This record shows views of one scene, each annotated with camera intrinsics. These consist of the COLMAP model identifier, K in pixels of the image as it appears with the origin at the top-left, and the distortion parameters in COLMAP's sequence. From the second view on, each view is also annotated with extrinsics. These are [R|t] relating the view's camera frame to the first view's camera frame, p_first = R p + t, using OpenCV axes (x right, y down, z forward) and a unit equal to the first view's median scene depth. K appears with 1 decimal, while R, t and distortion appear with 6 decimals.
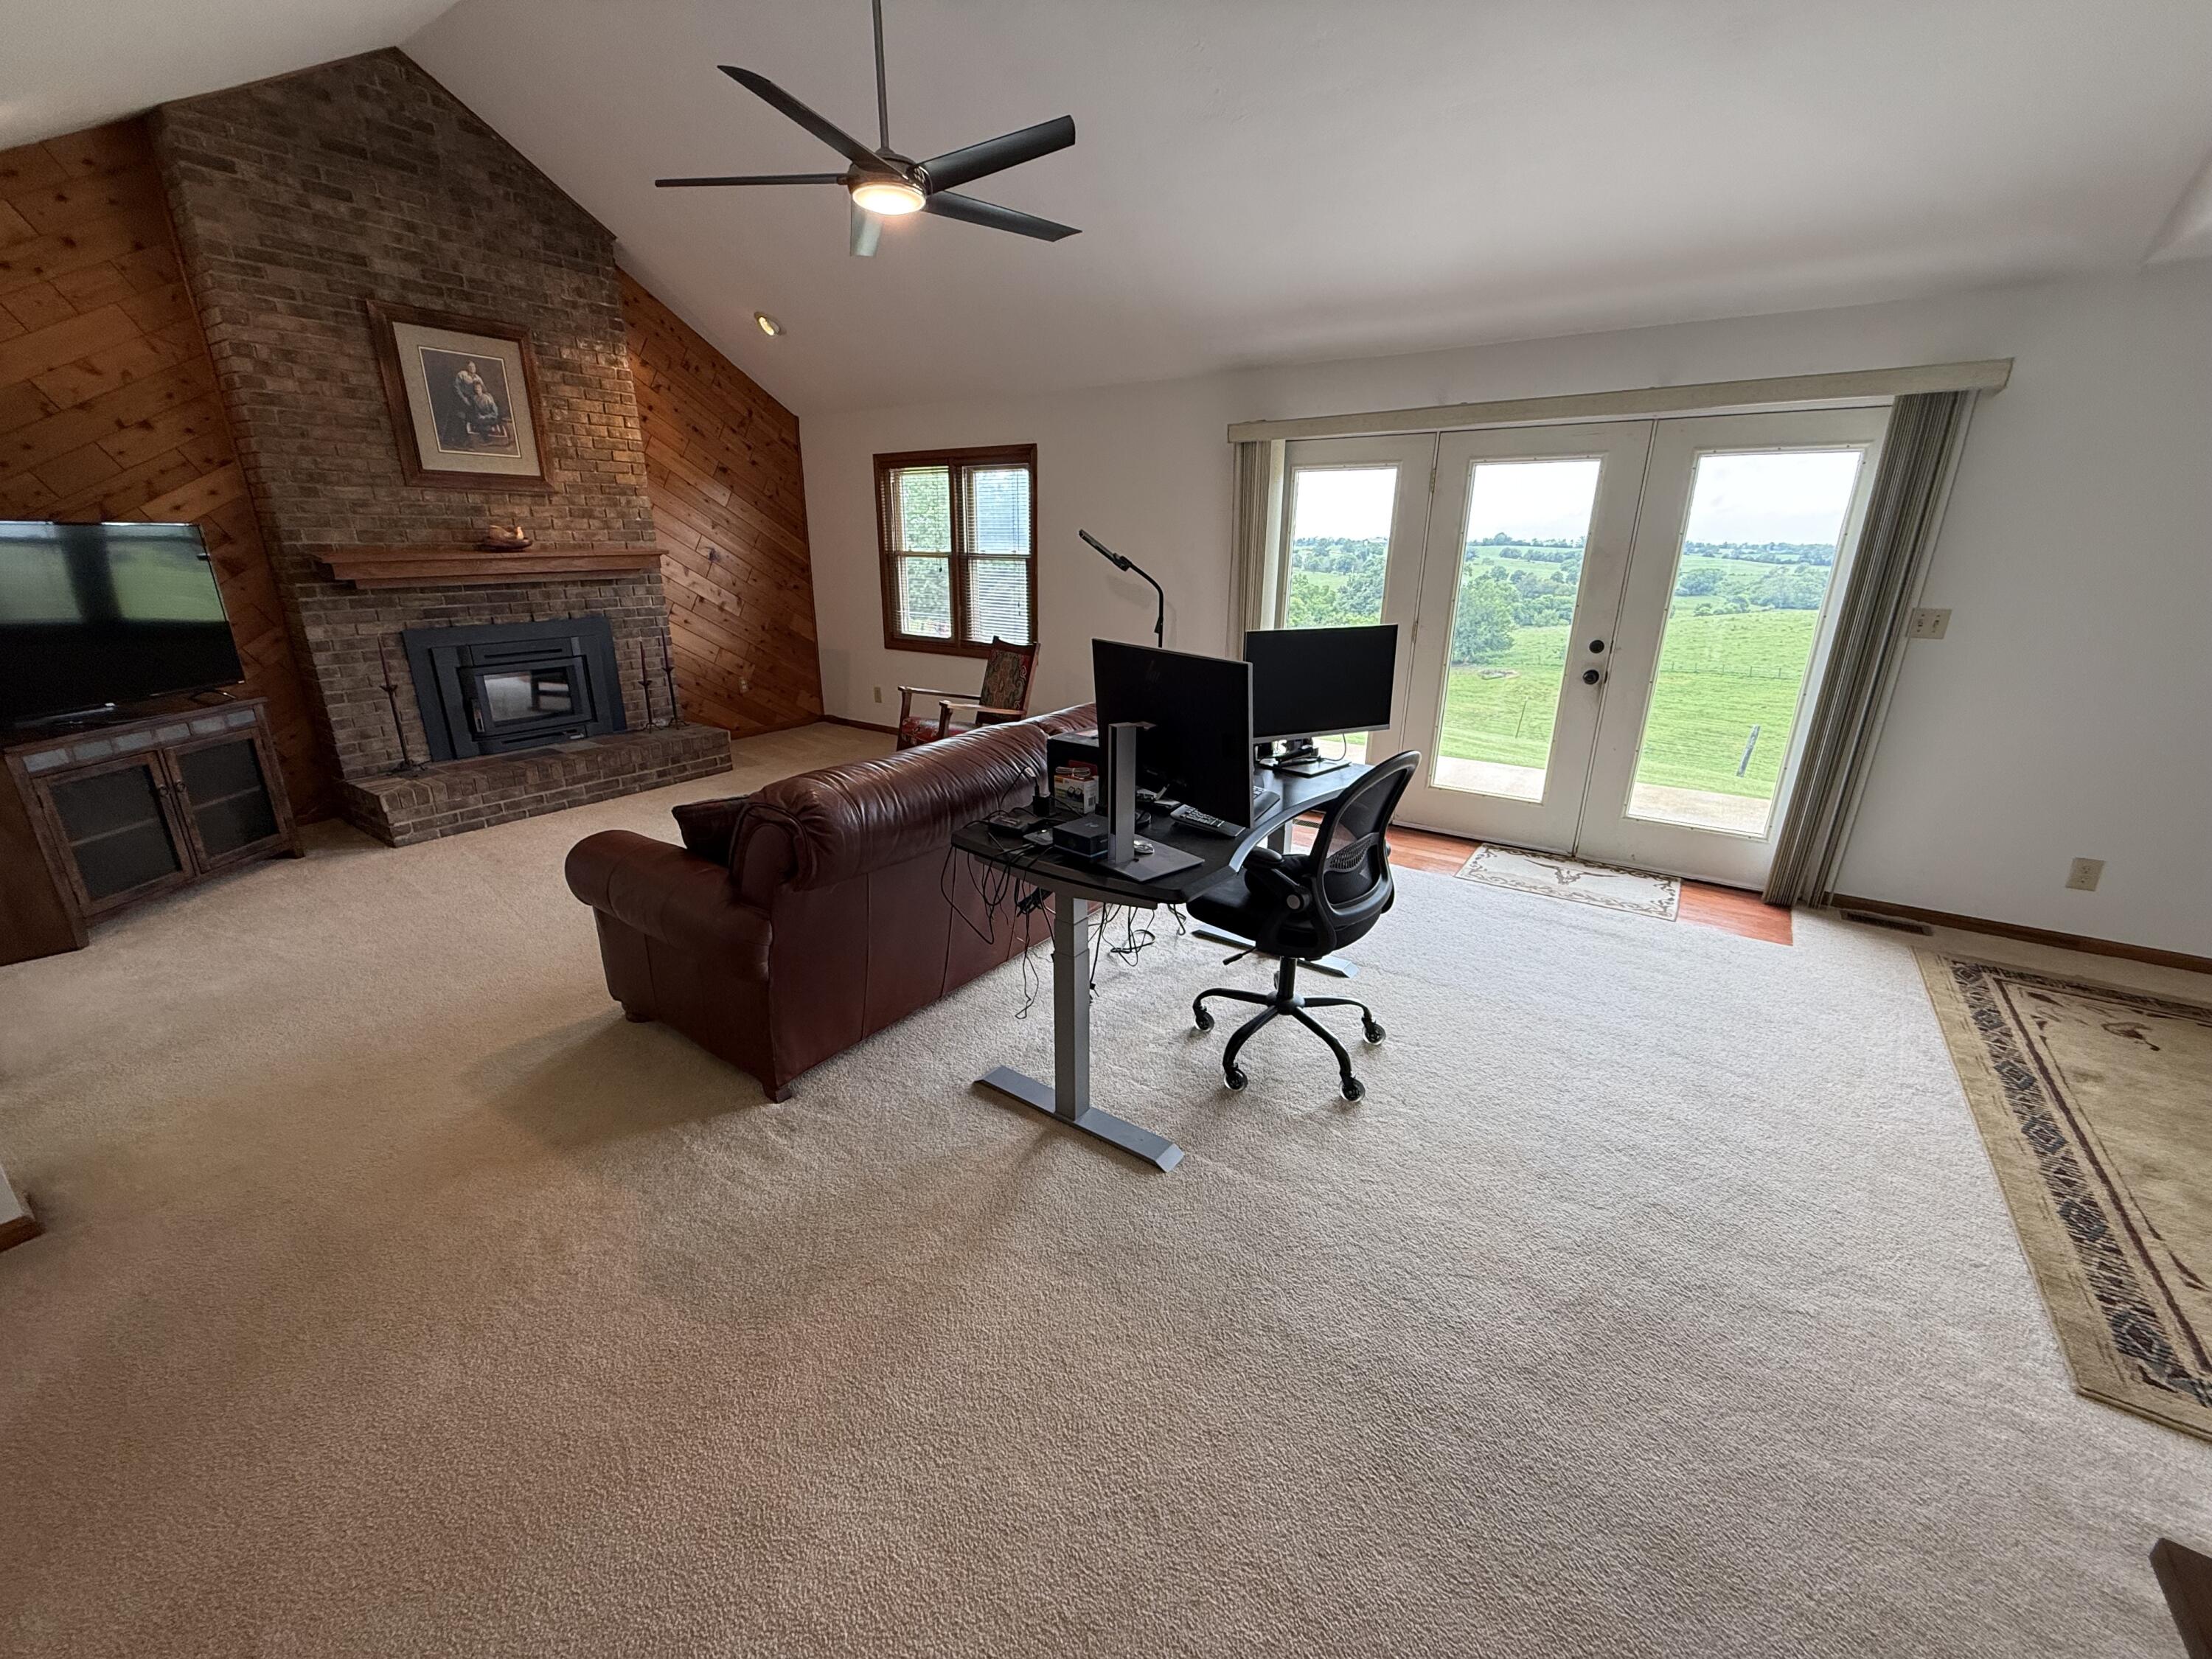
lens RADIAL K [[874.9, 0, 1100.7], [0, 874.9, 831.3], [0, 0, 1]] dist [0.000176, -0.000441]
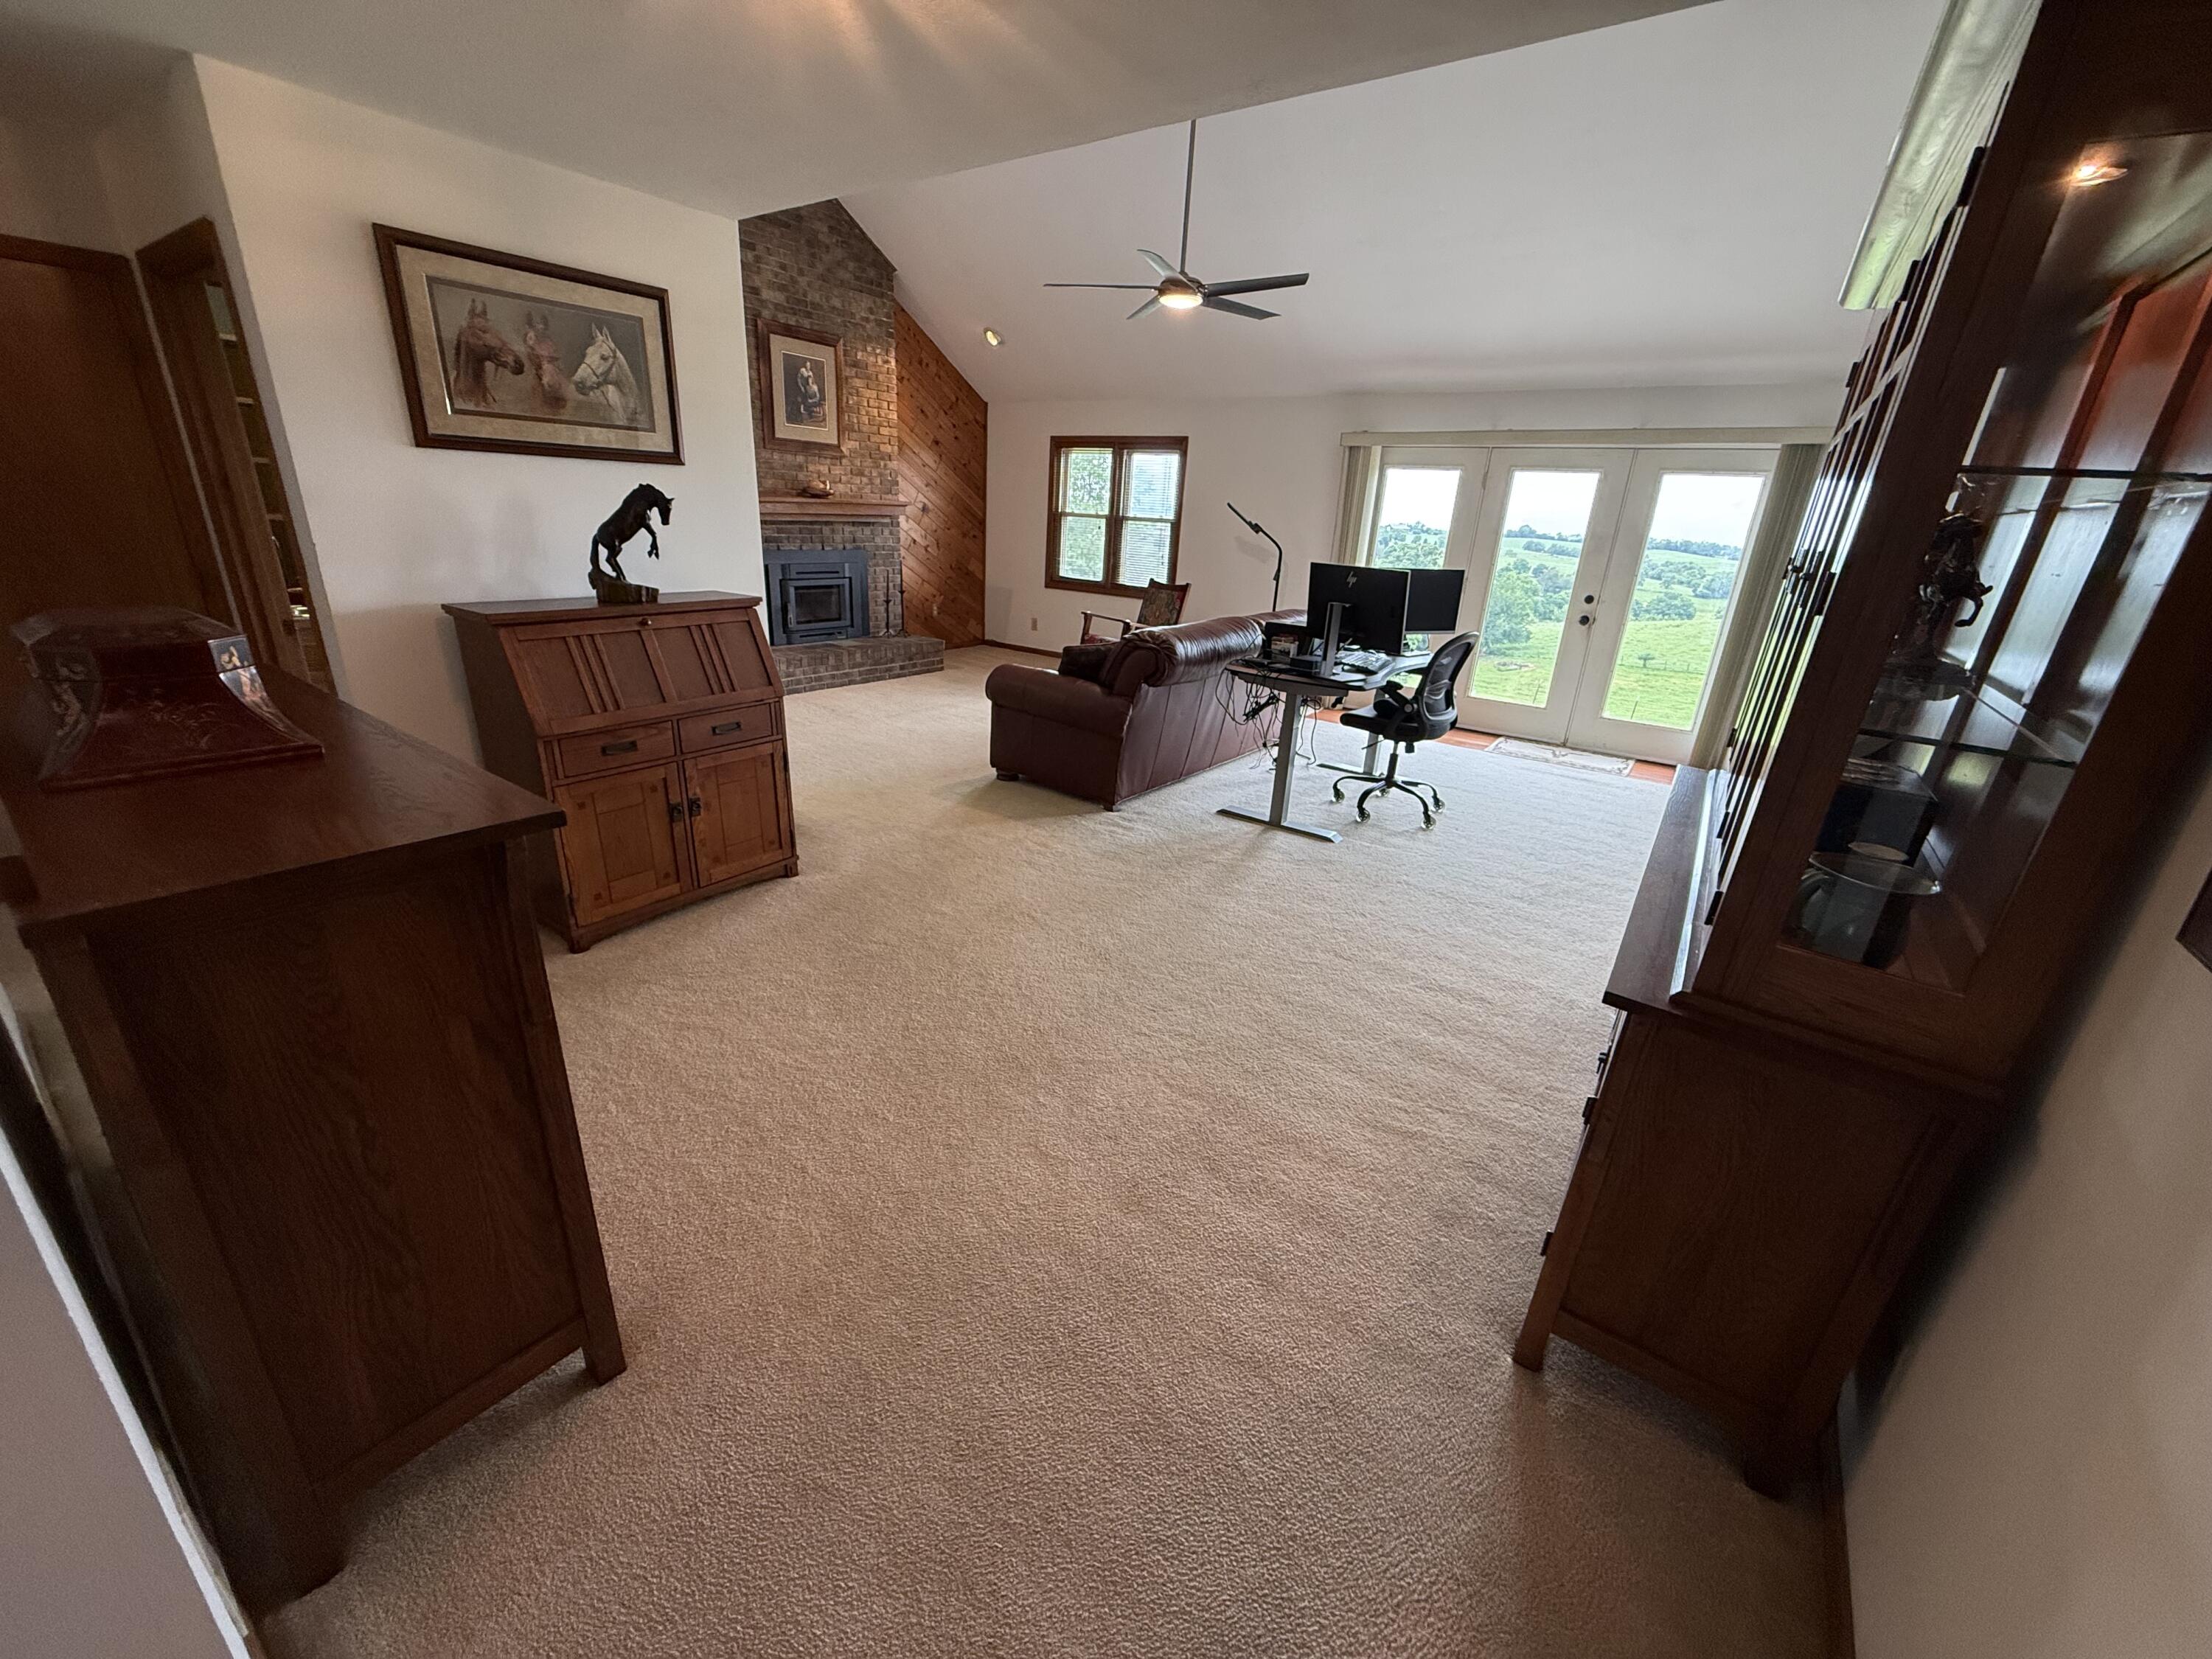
lens RADIAL K [[874.9, 0, 1100.7], [0, 874.9, 831.3], [0, 0, 1]] dist [0.000176, -0.000441]
pose [[0.998695, 0.050902, -0.004235, -0.199992], [-0.050759, 0.998292, 0.028910, 0.154632], [0.005699, -0.028658, 0.999573, -0.427351]]
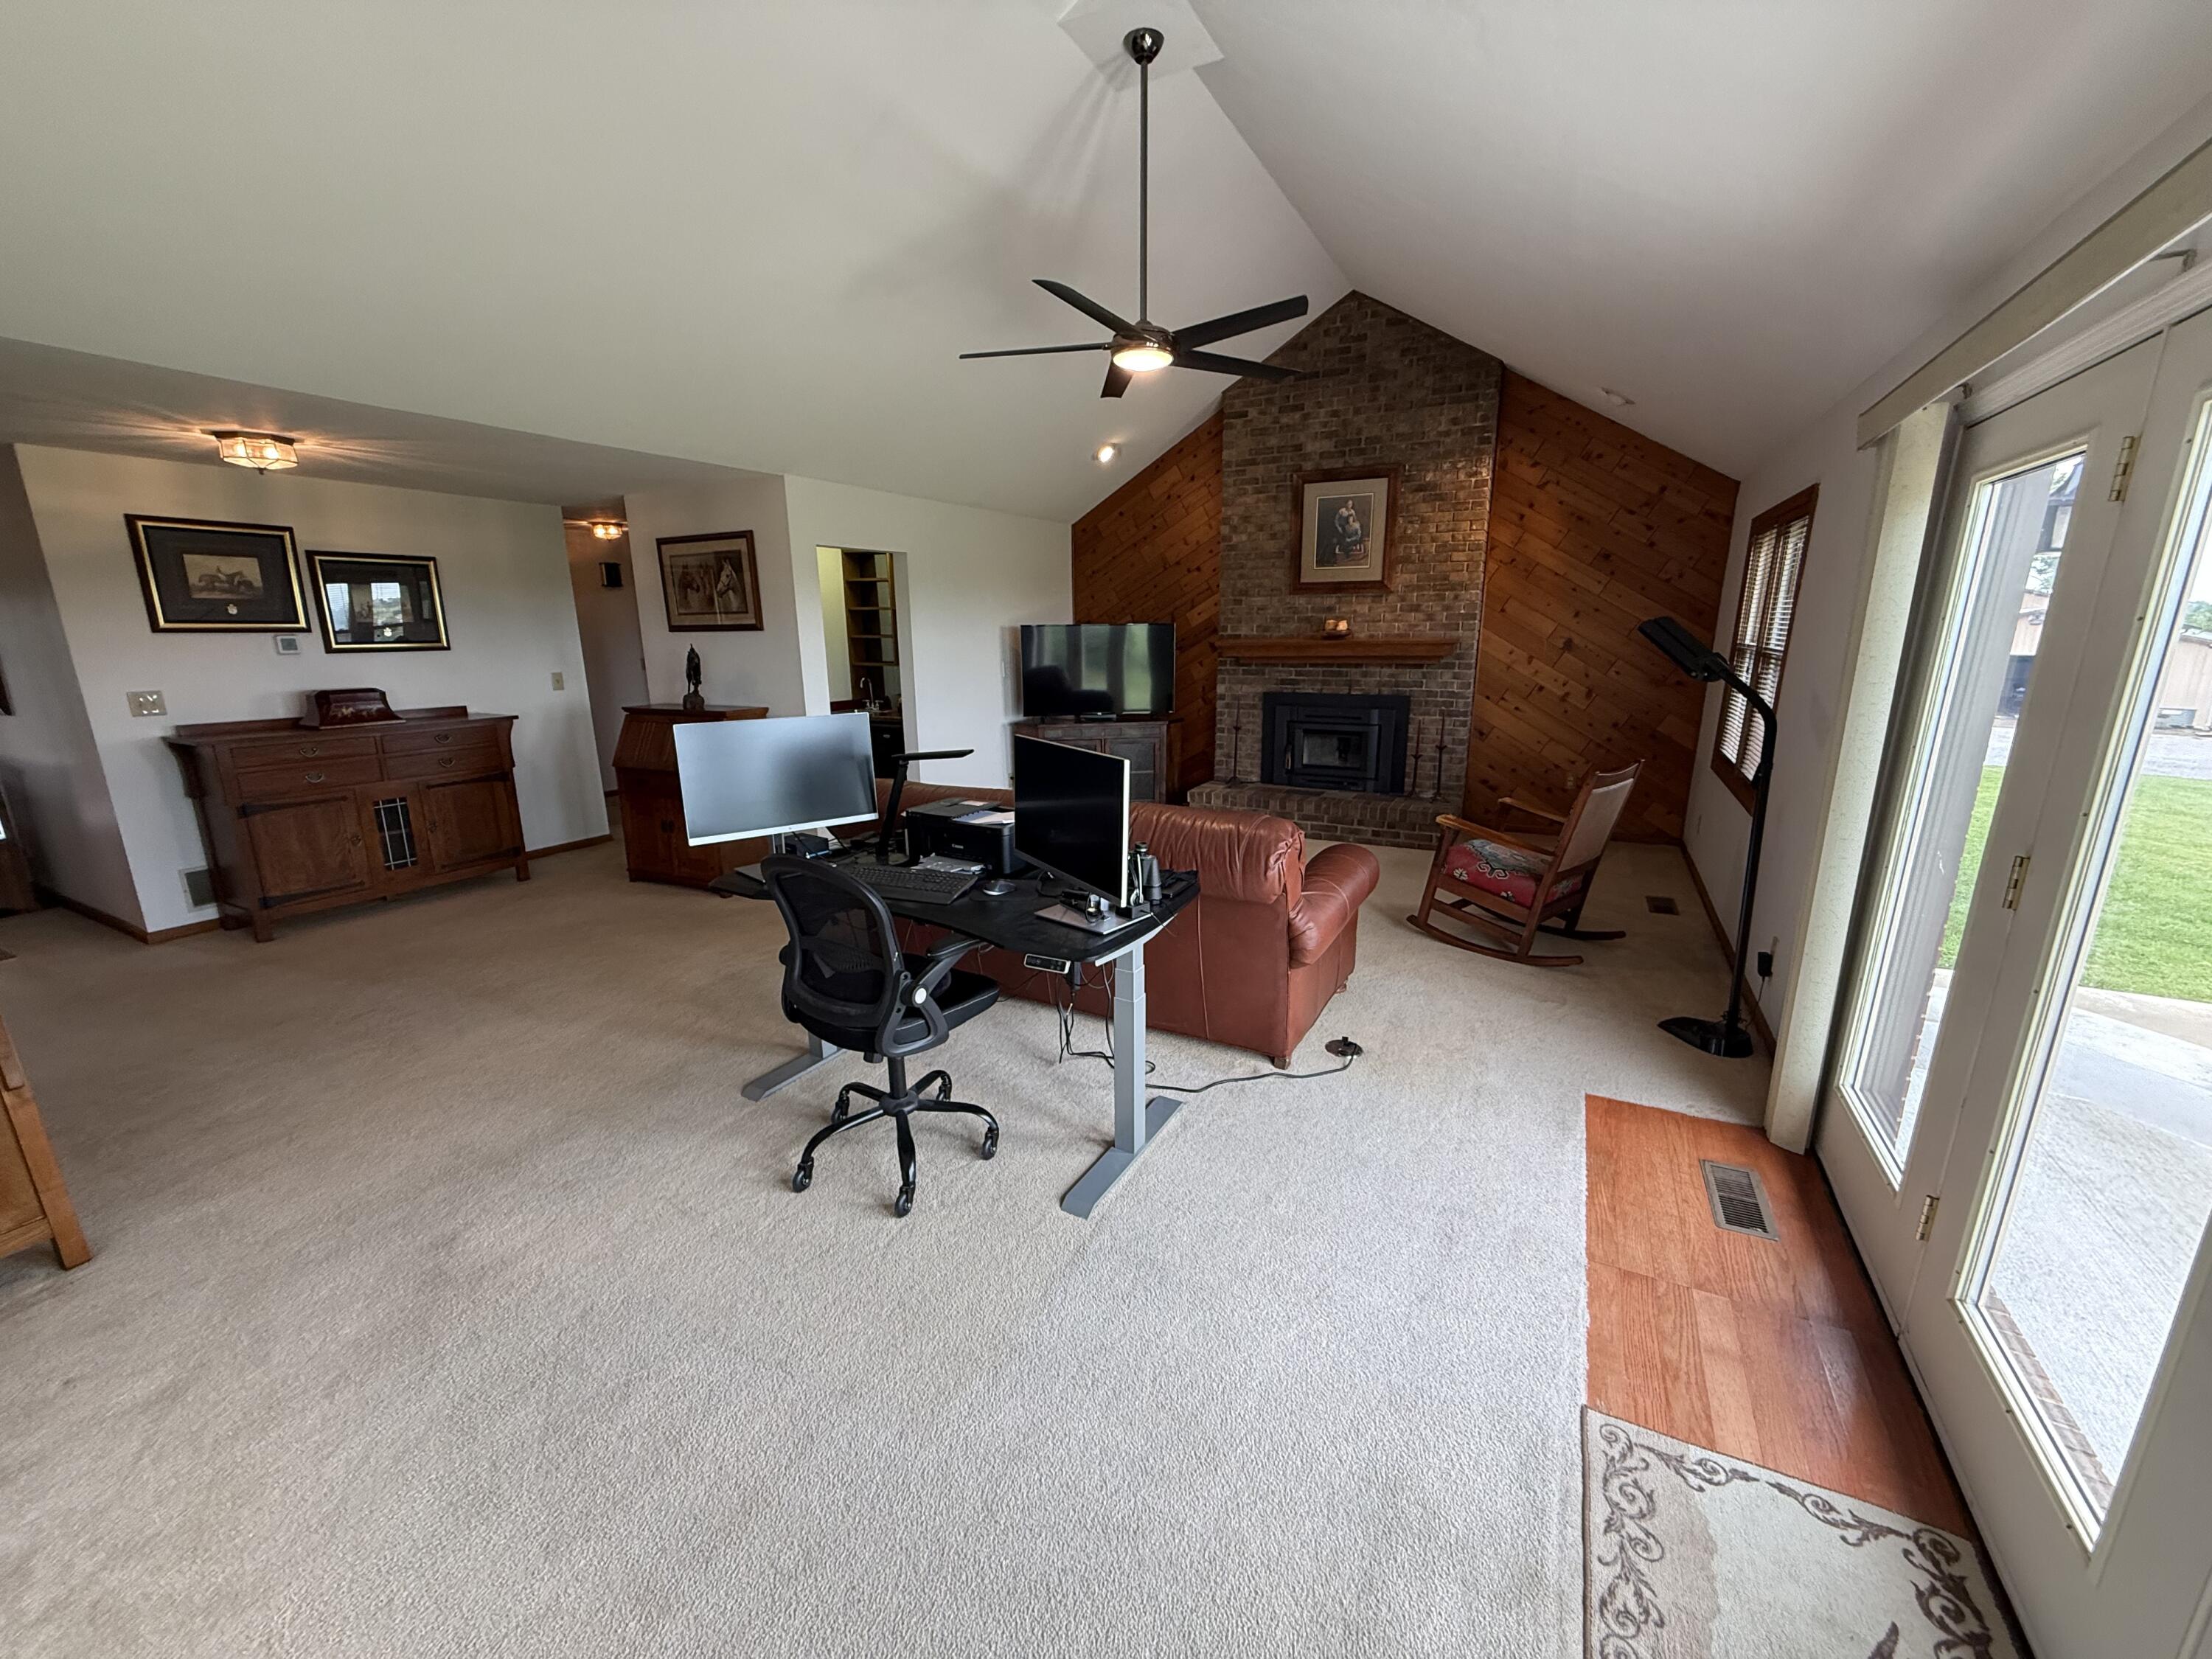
lens RADIAL K [[874.9, 0, 1100.7], [0, 874.9, 831.3], [0, 0, 1]] dist [0.000176, -0.000441]
pose [[0.118216, 0.222810, -0.967668, 0.625795], [-0.306535, 0.935094, 0.177861, -0.184426], [0.944490, 0.275598, 0.178842, 0.536339]]
